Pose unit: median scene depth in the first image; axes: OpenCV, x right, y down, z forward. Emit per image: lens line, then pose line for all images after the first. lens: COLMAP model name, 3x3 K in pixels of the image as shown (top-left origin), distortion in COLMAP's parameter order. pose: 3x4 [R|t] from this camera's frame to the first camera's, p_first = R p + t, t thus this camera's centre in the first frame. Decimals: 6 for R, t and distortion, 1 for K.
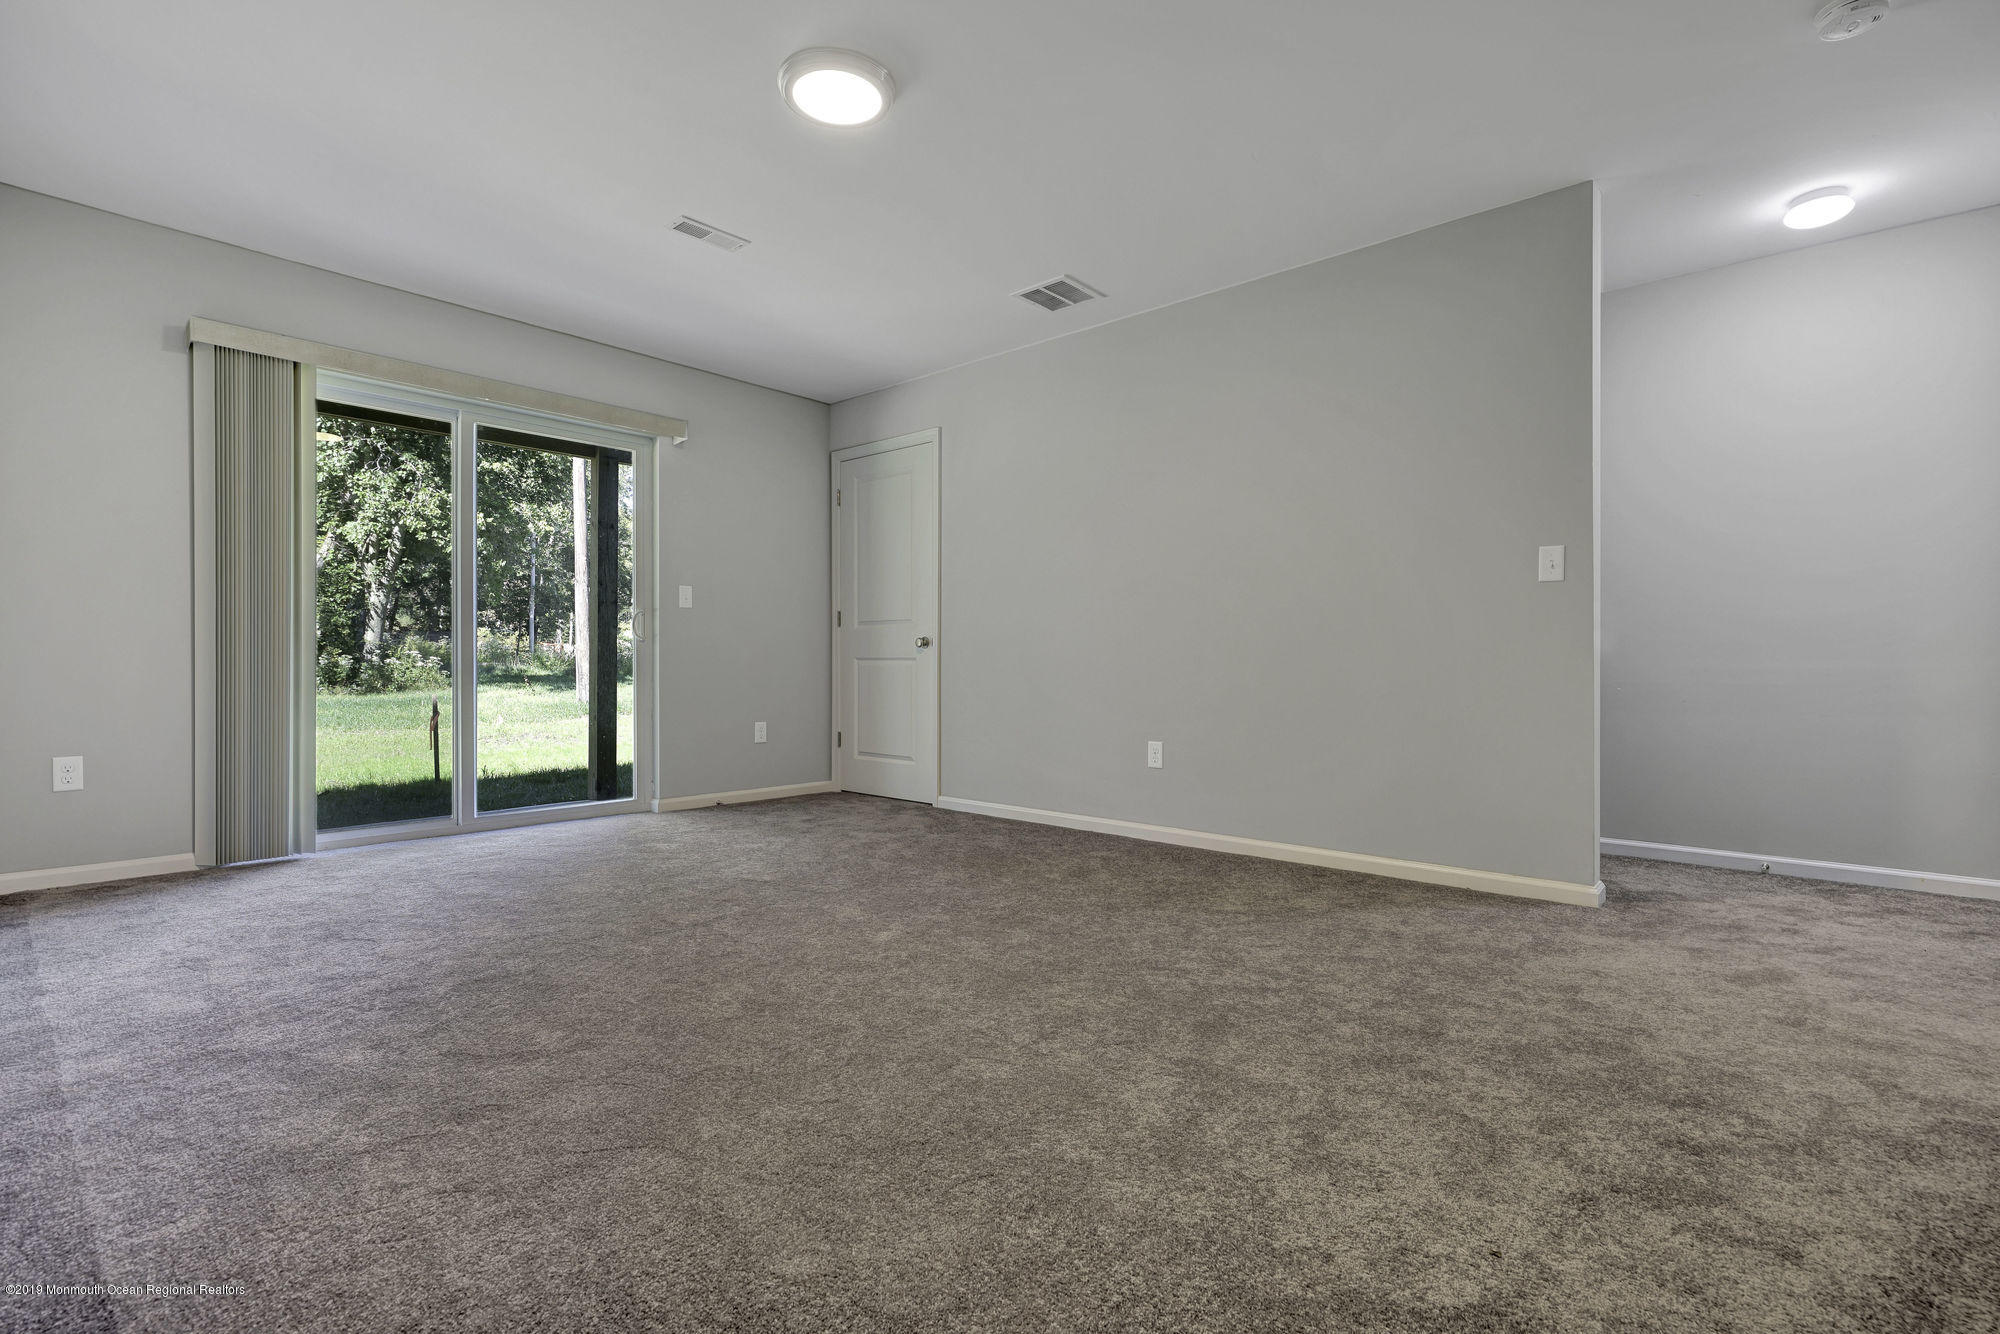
lens RADIAL K [[929.8, 0, 1002.8], [0, 929.8, 667.1], [0, 0, 1]] dist [0.002797, -0.000042]
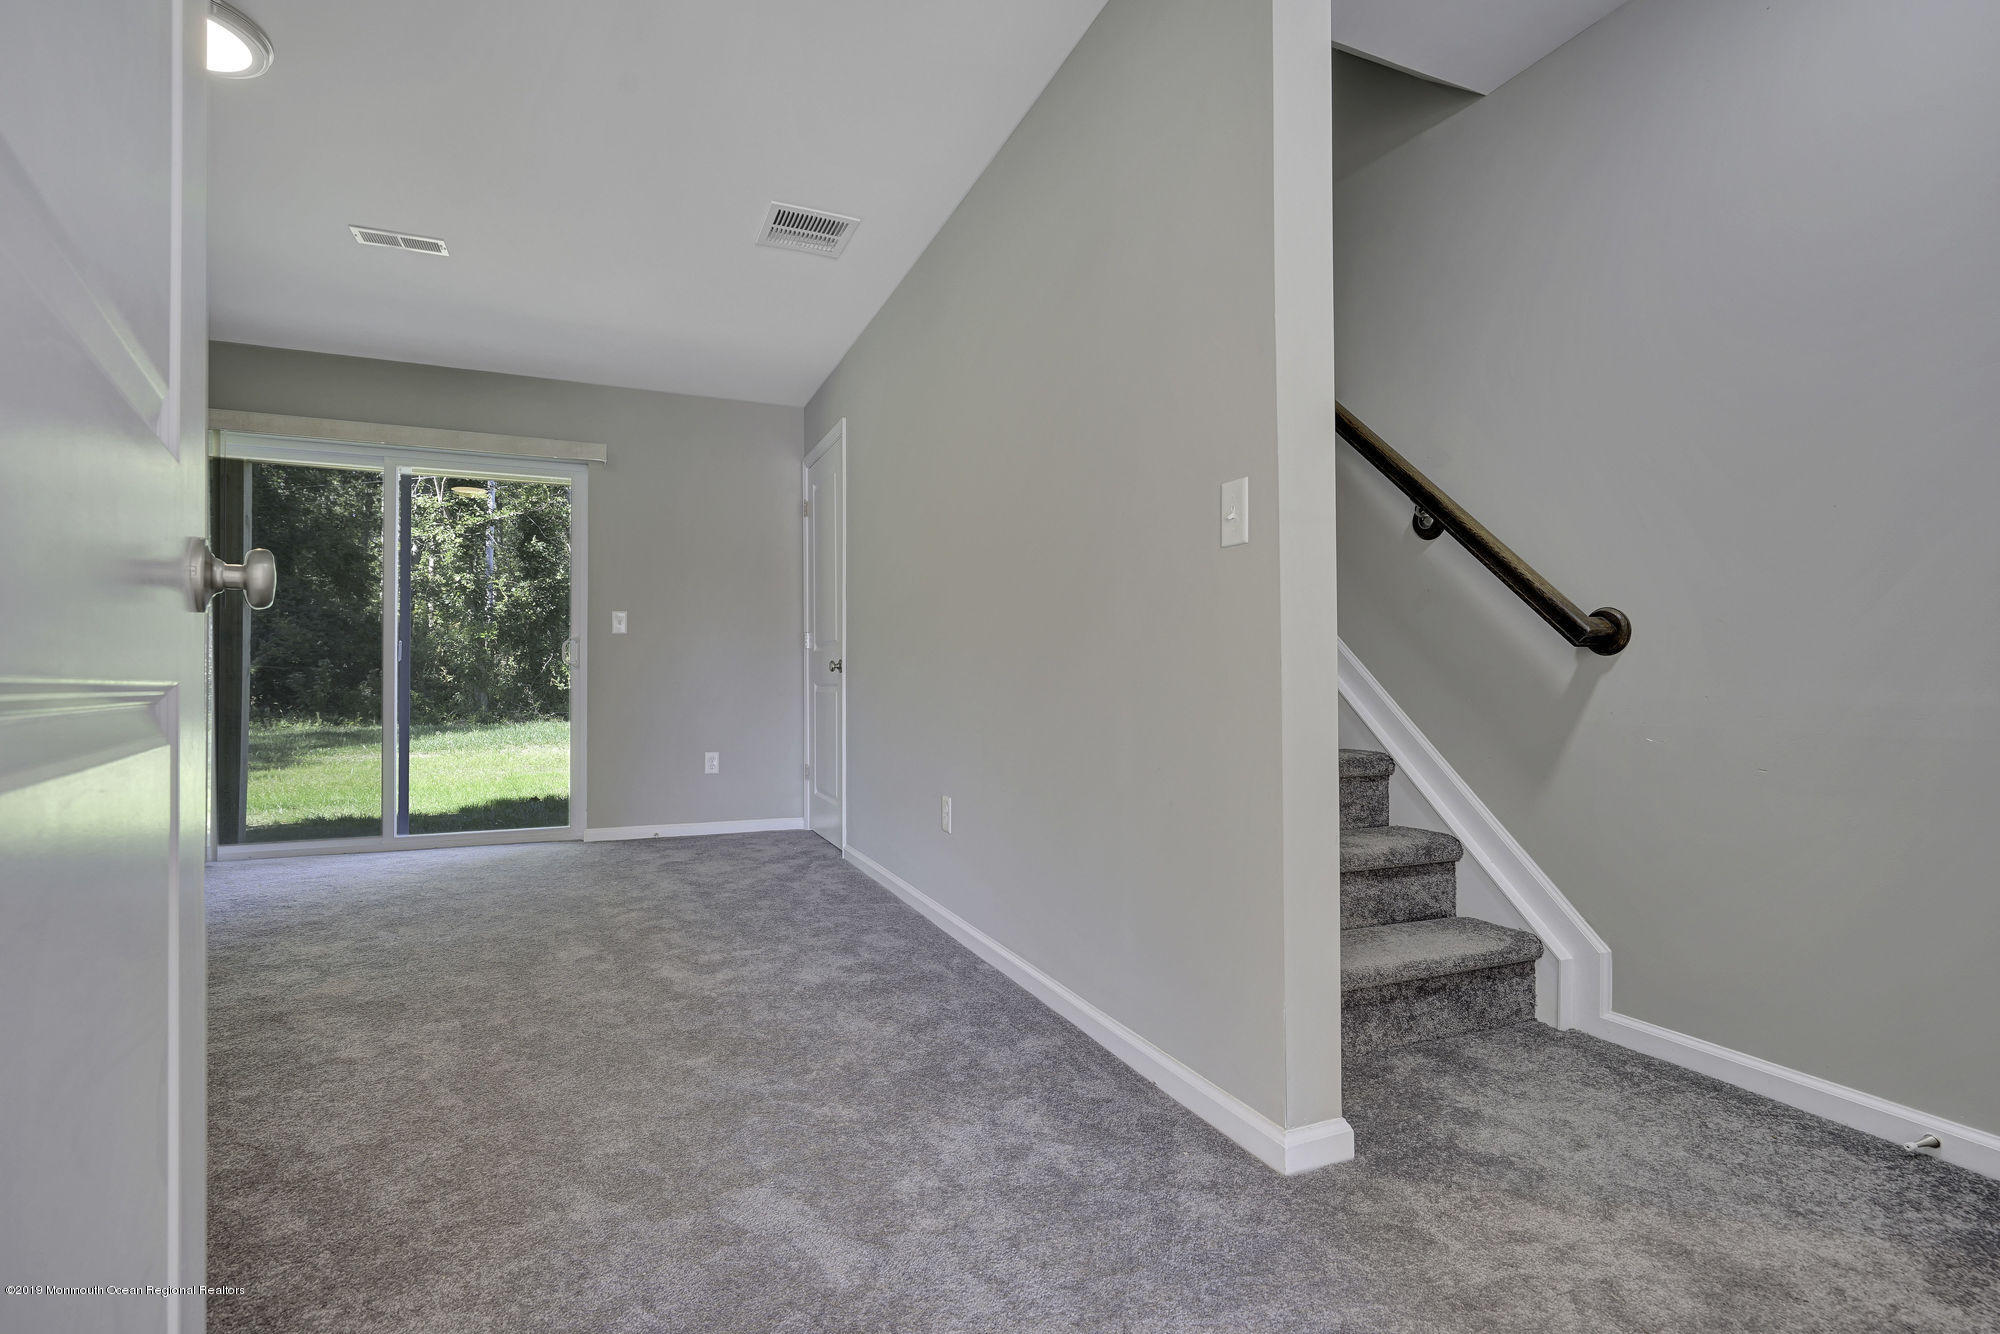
lens RADIAL K [[929.8, 0, 1002.1], [0, 929.8, 682.2], [0, 0, 1]] dist [0.002797, -0.000042]
pose [[0.900184, -0.004270, -0.435489, 0.508387], [0.003394, 0.999990, -0.002789, -0.010003], [0.435497, 0.001032, 0.900190, 0.334802]]
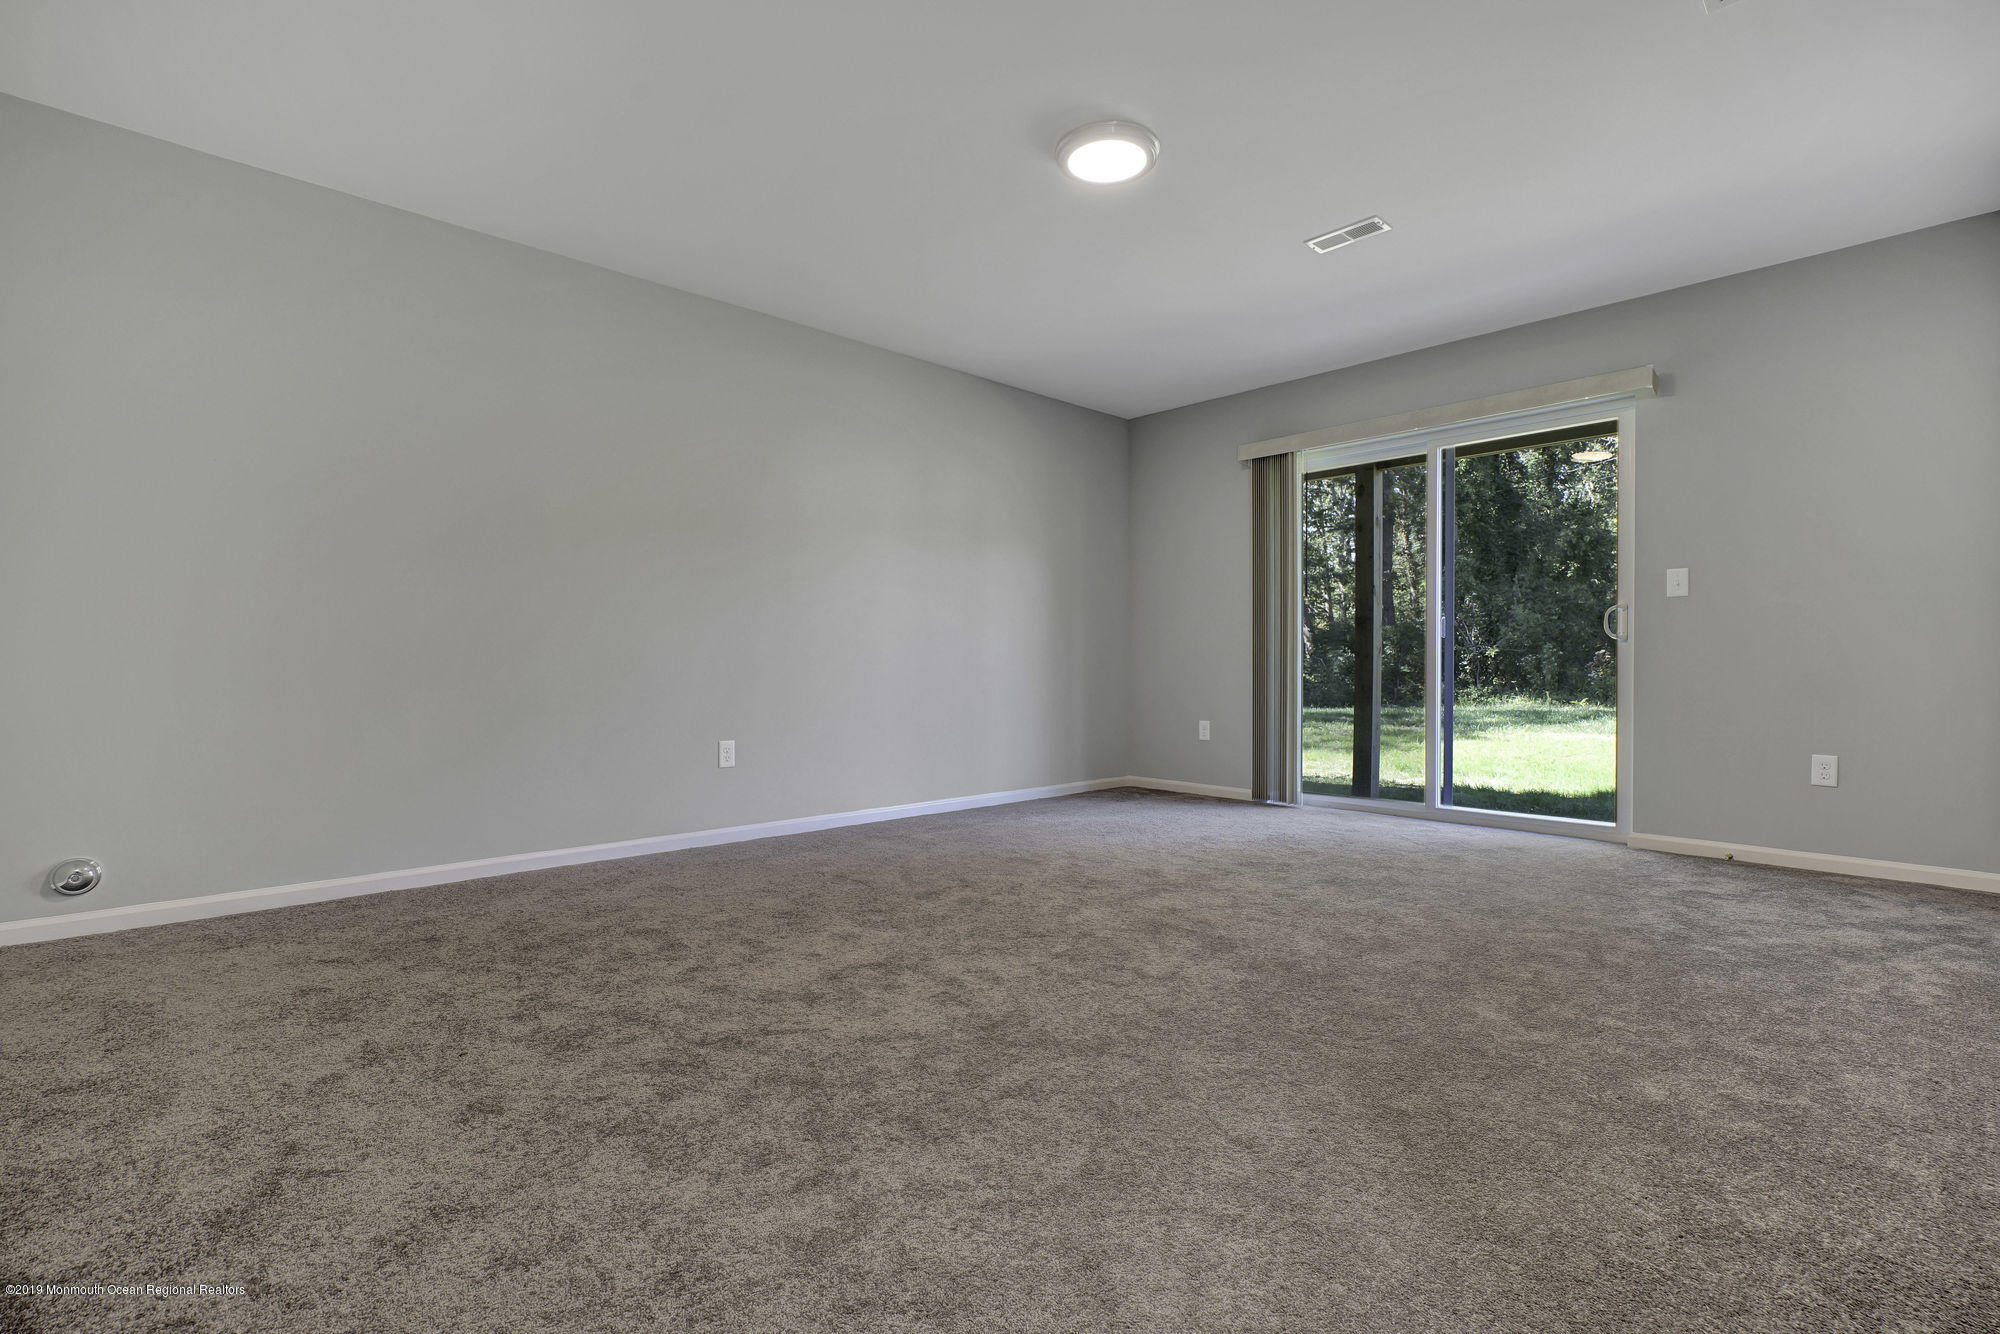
lens RADIAL K [[929.8, 0, 1007.1], [0, 929.8, 665.4], [0, 0, 1]] dist [0.002797, -0.000042]
pose [[-0.077973, -0.002496, -0.996952, 0.554548], [-0.003960, 0.999990, -0.002194, -0.001634], [0.996948, 0.003777, -0.077982, 0.565320]]
